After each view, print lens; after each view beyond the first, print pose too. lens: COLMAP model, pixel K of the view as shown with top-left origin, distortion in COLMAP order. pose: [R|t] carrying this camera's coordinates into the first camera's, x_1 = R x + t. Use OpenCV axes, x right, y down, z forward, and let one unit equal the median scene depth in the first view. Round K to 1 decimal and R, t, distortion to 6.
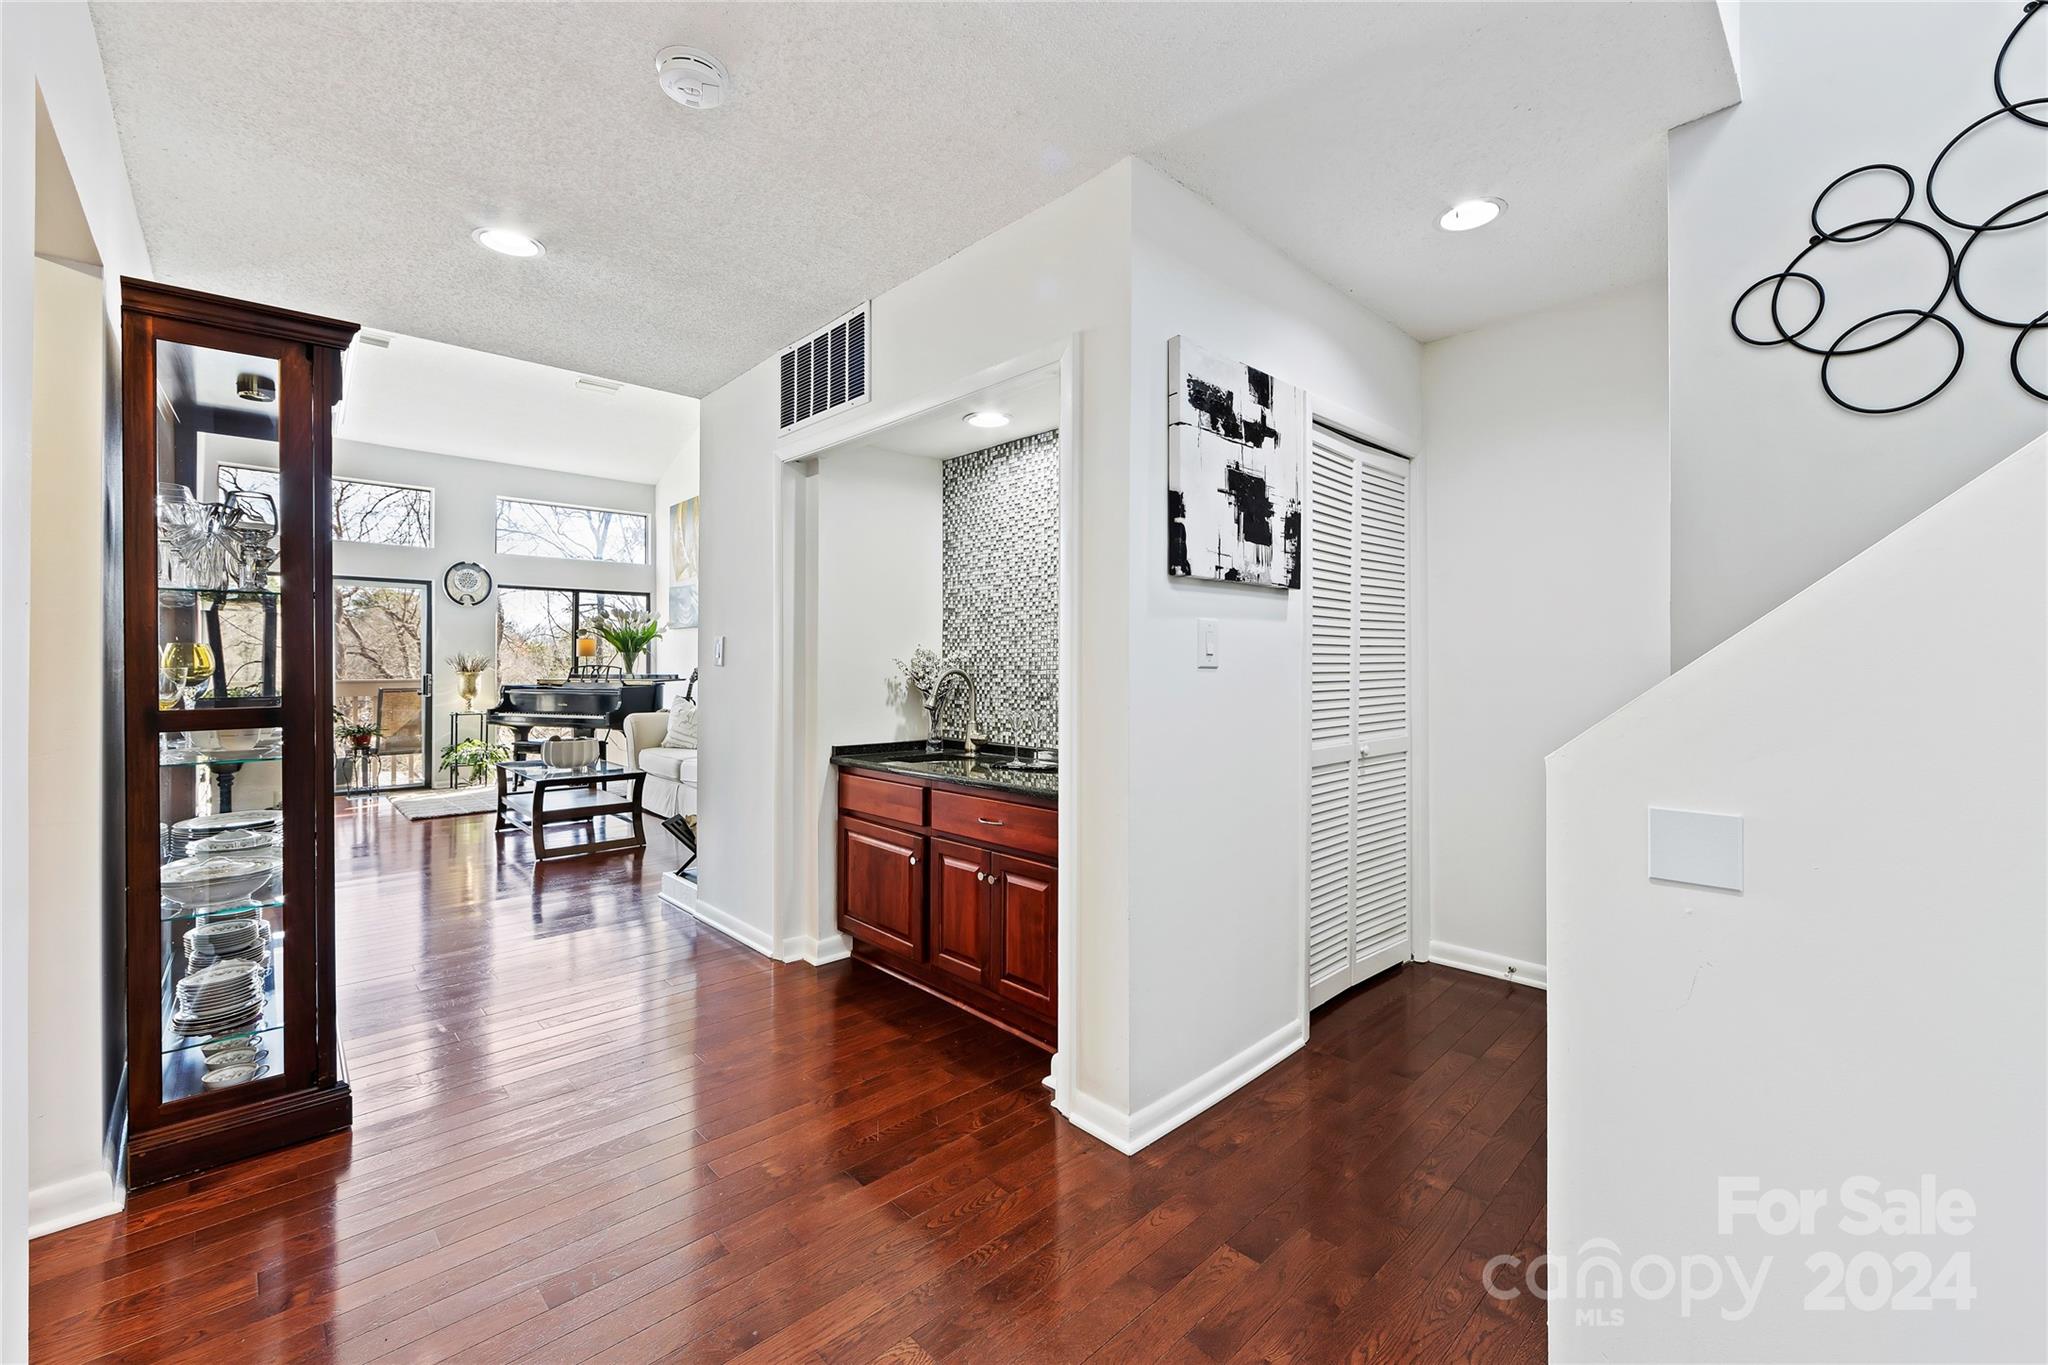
lens RADIAL K [[820.4, 0, 1032.4], [0, 820.4, 656.6], [0, 0, 1]] dist [-0.004679, 0.000707]
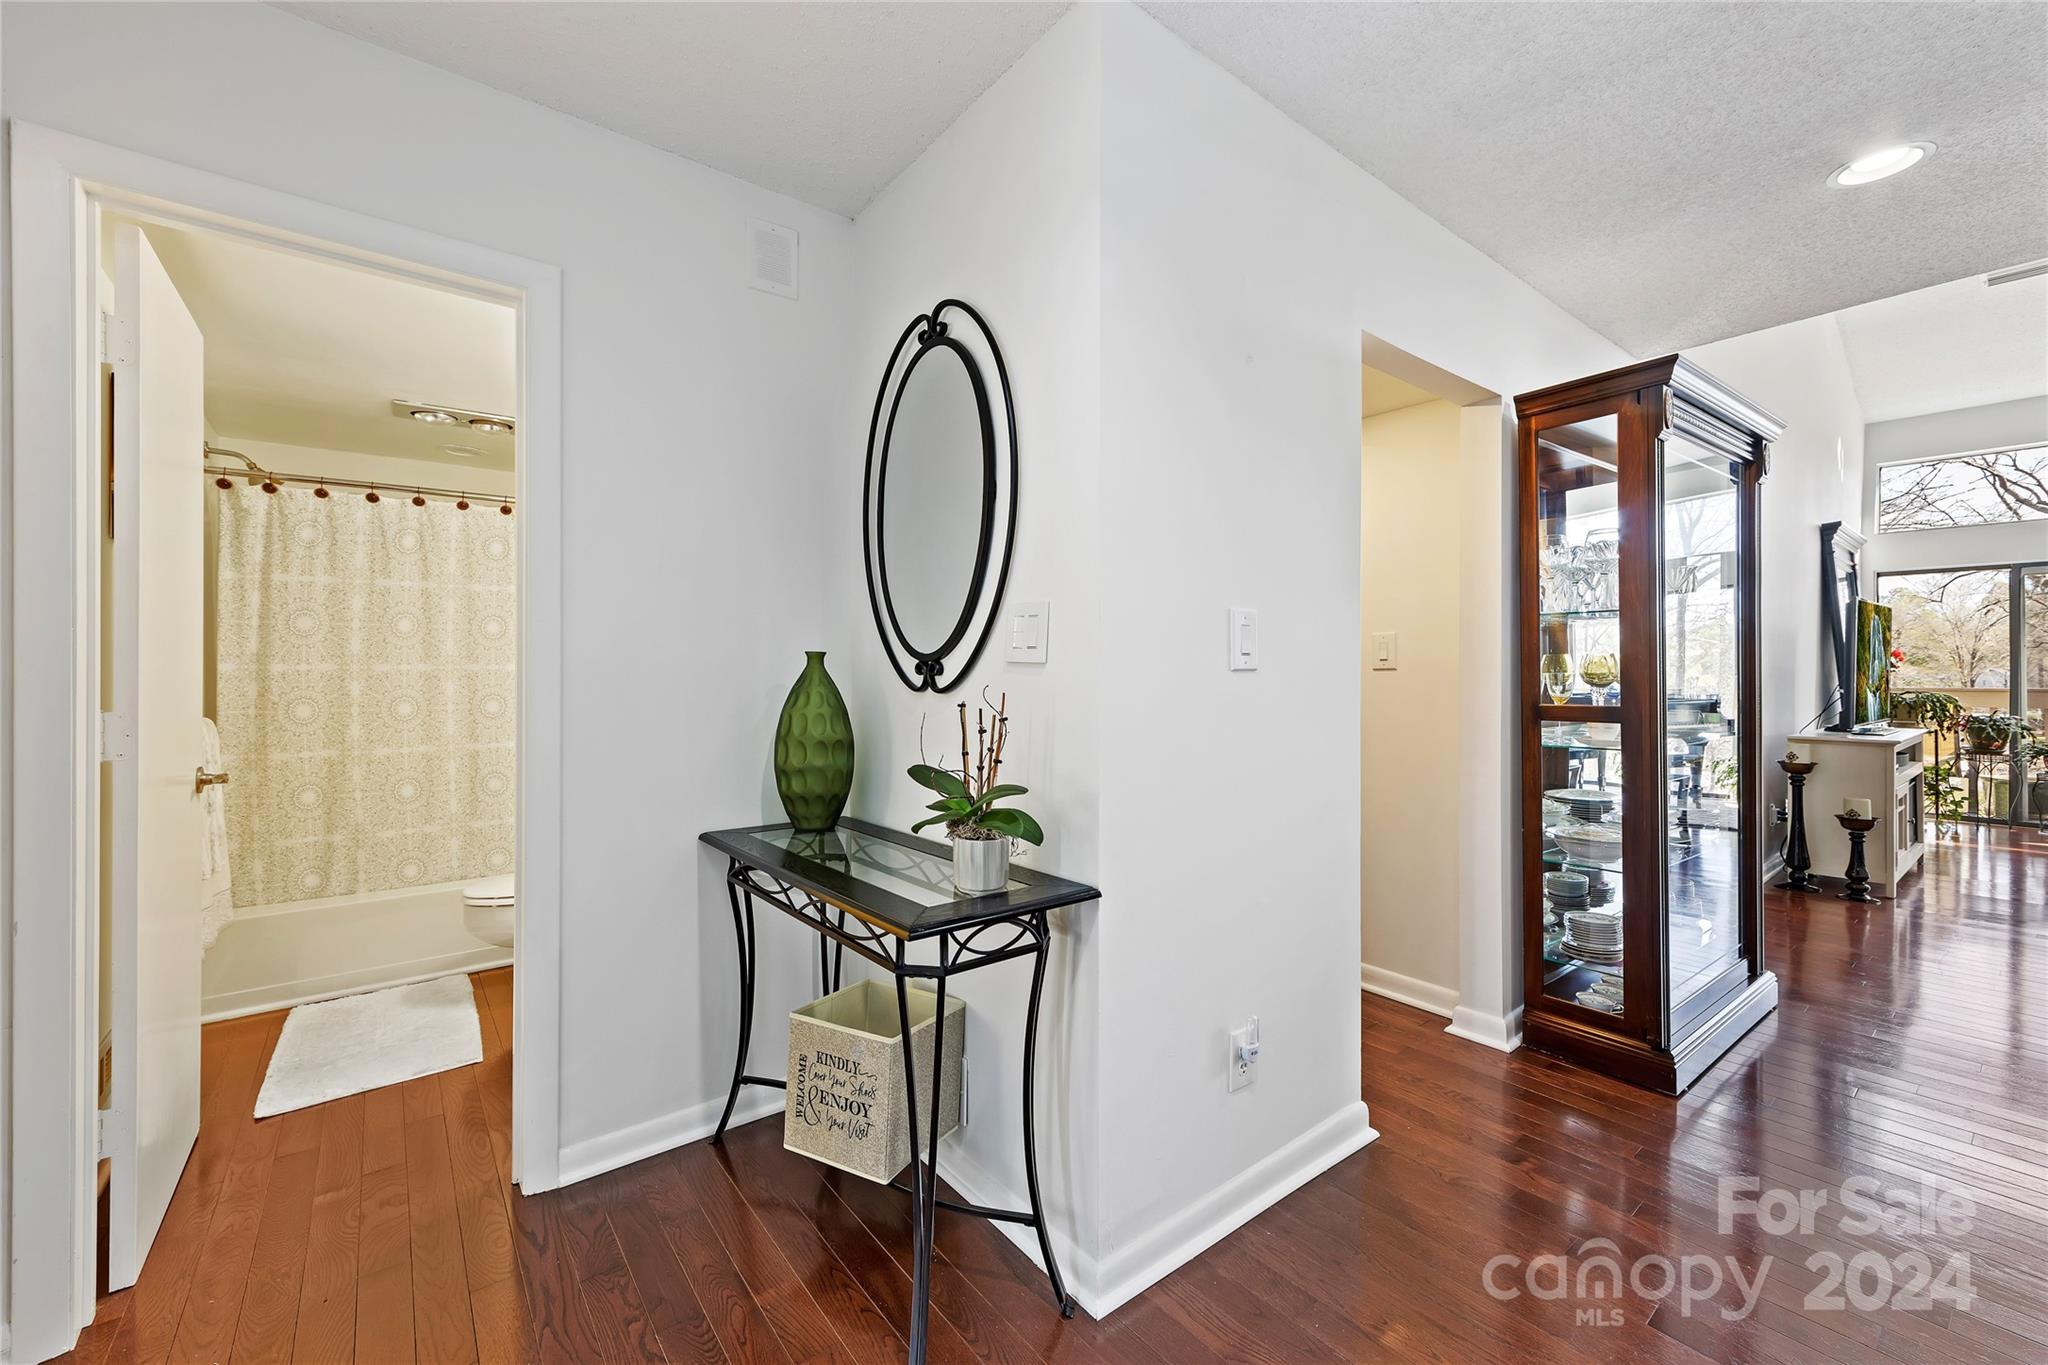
lens RADIAL K [[820.4, 0, 1020.7], [0, 820.4, 668.4], [0, 0, 1]] dist [-0.004679, 0.000707]
pose [[-0.113415, -0.000855, -0.993547, 0.204554], [0.009486, 0.999953, -0.001943, 0.000337], [0.993502, -0.009645, -0.113401, 0.158358]]
